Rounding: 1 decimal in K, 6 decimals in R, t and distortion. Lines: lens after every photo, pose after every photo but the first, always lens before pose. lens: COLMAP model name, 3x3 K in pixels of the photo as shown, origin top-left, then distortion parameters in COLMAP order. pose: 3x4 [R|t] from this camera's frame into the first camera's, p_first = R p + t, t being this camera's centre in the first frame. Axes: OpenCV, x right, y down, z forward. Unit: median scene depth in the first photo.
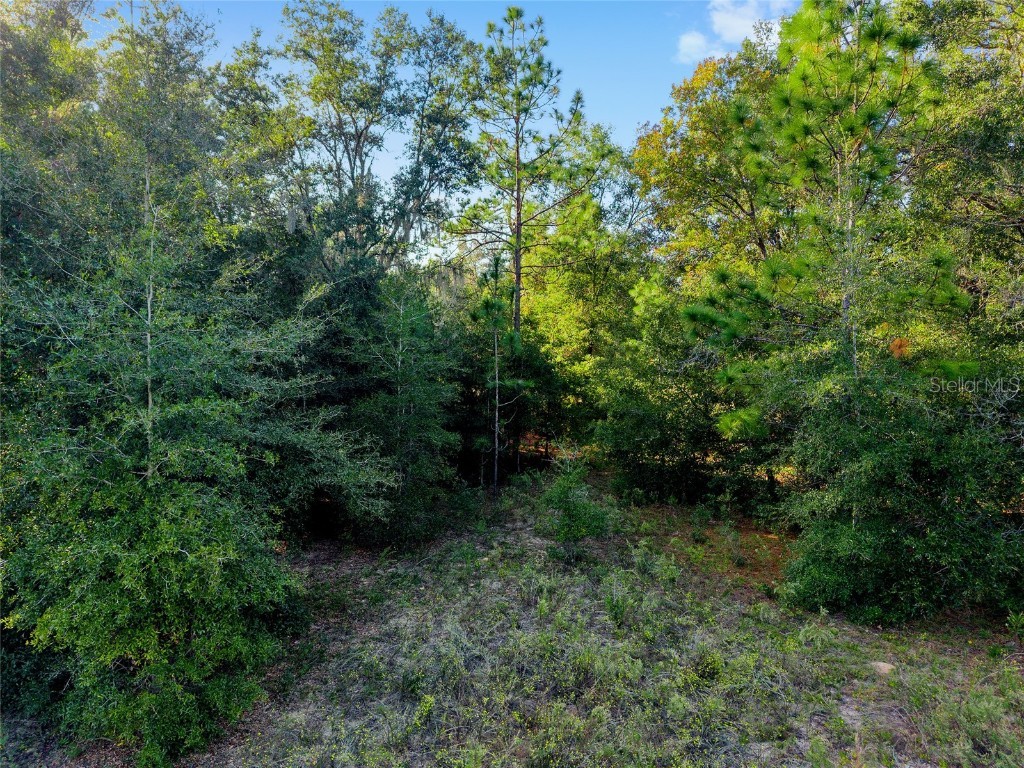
lens RADIAL K [[688.3, 0, 509.4], [0, 688.3, 386.3], [0, 0, 1]] dist [0.034354, -0.031685]
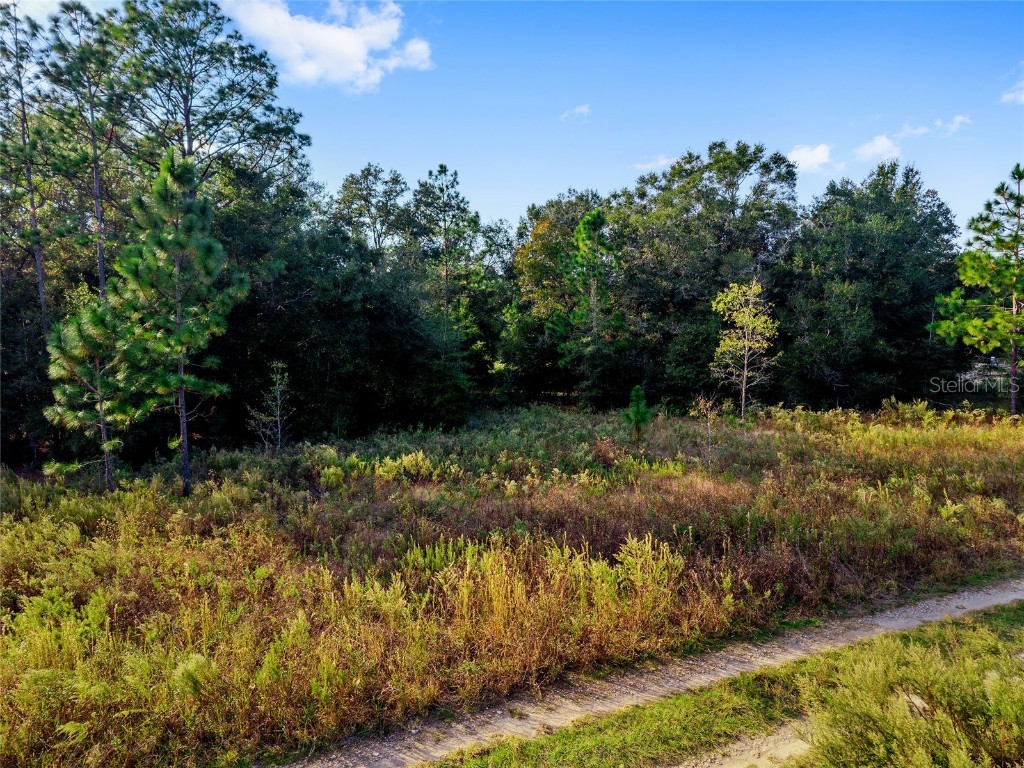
lens RADIAL K [[688.3, 0, 515.7], [0, 688.3, 386.0], [0, 0, 1]] dist [0.034354, -0.031685]
pose [[0.948375, -0.023180, 0.316302, -0.438233], [0.016249, 0.999567, 0.024533, 0.040219], [-0.316734, -0.018127, 0.948341, -0.959532]]
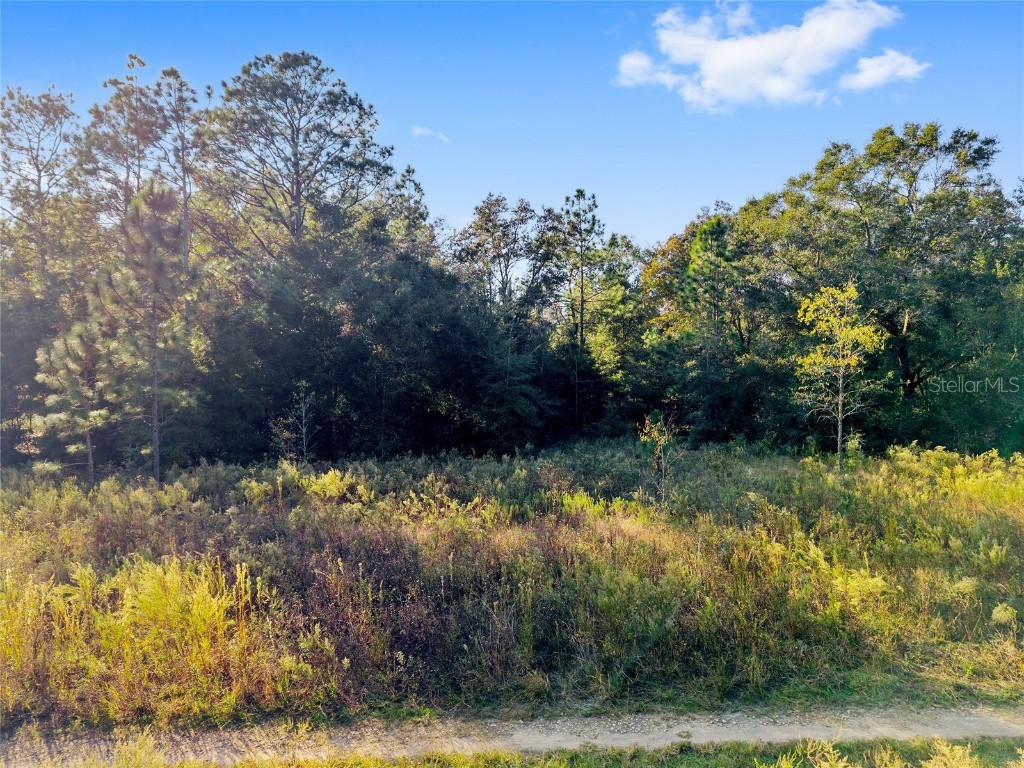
lens RADIAL K [[688.3, 0, 513.2], [0, 688.3, 382.7], [0, 0, 1]] dist [0.034354, -0.031685]
pose [[0.999079, -0.001437, -0.042888, -0.097762], [-0.000300, 0.999180, -0.040483, 0.067784], [0.042911, 0.040458, 0.998259, -0.908595]]
